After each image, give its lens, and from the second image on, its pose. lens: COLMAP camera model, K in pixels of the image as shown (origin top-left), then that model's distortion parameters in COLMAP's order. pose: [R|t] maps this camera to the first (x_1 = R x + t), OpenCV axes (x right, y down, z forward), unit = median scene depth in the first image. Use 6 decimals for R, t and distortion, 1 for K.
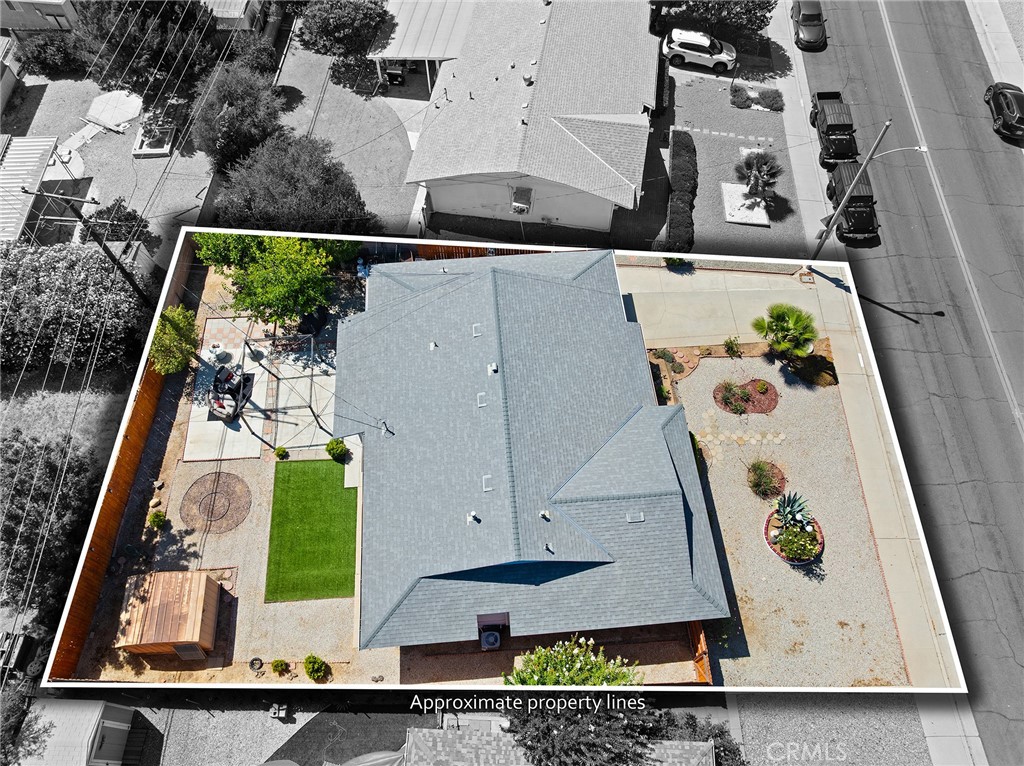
lens RADIAL K [[728.3, 0, 516.2], [0, 728.3, 380.4], [0, 0, 1]] dist [-0.038336, 0.006673]
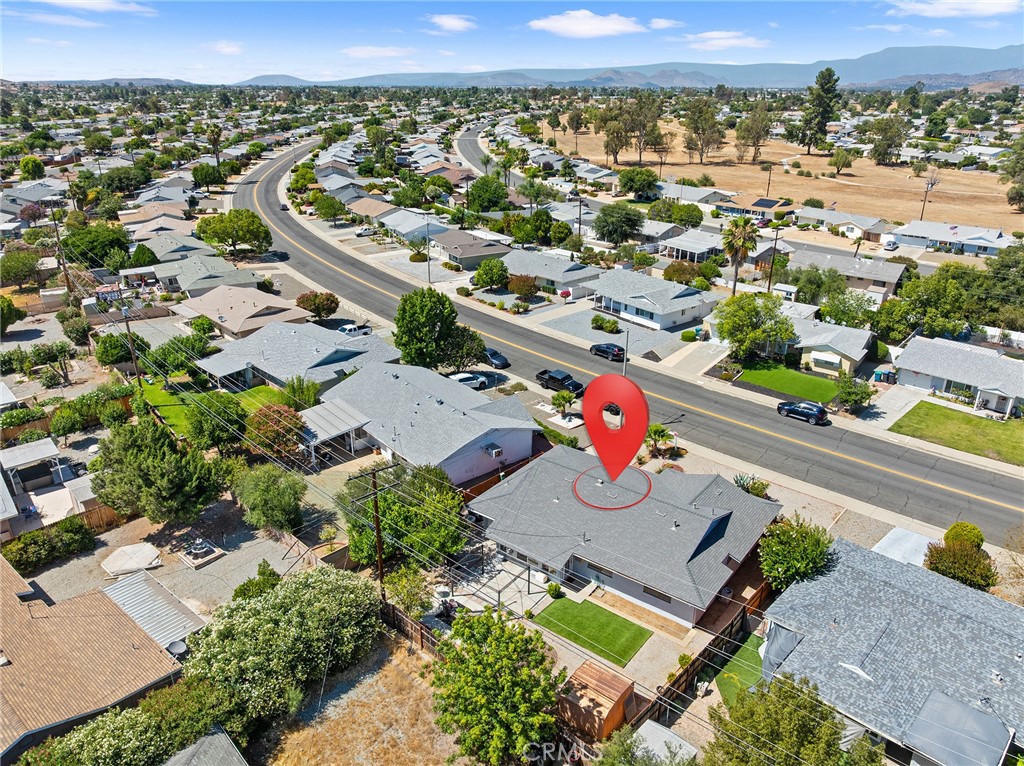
lens RADIAL K [[735.2, 0, 512.0], [0, 735.2, 383.0], [0, 0, 1]] dist [-0.040824, 0.005393]
pose [[0.665868, -0.279196, 0.691860, -1.093656], [0.640416, 0.689624, -0.338063, 0.228975], [-0.382737, 0.668183, 0.638000, -0.132565]]
